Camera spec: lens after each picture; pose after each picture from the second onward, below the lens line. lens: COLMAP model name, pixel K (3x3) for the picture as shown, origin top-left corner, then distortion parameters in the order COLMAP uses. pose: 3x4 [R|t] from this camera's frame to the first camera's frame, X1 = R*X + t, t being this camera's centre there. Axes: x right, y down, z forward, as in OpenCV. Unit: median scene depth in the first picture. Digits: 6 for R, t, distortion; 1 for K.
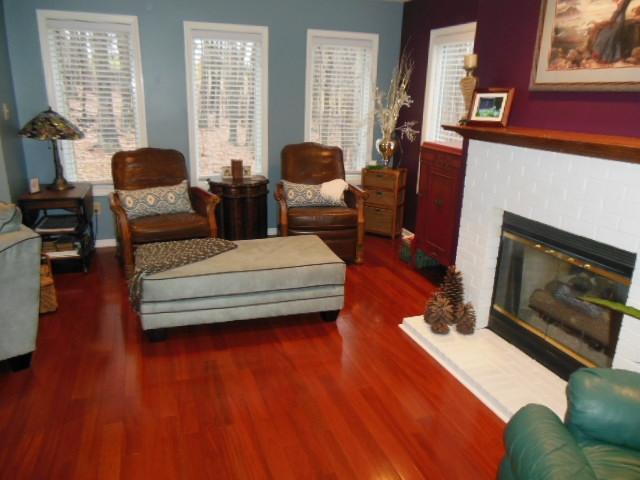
lens RADIAL K [[490.9, 0, 308.5], [0, 490.9, 244.3], [0, 0, 1]] dist [-0.039873, 0.072479]
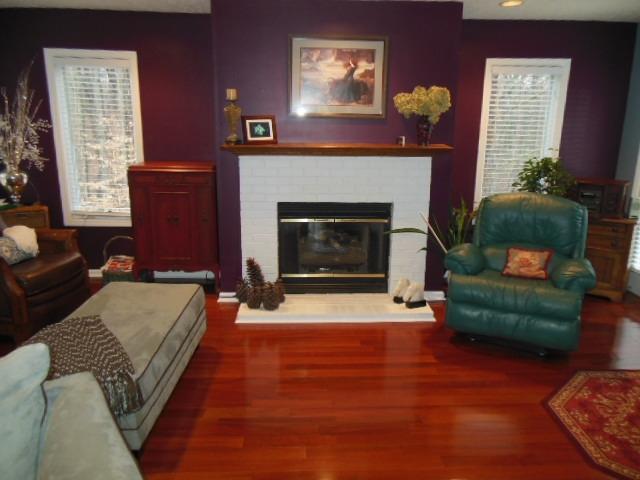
lens RADIAL K [[490.9, 0, 328.3], [0, 490.9, 244.8], [0, 0, 1]] dist [-0.039873, 0.072479]
pose [[0.268936, -0.239682, 0.932859, -1.031782], [0.276761, 0.946926, 0.163508, -0.173546], [-0.922538, 0.214206, 0.320998, 0.545782]]
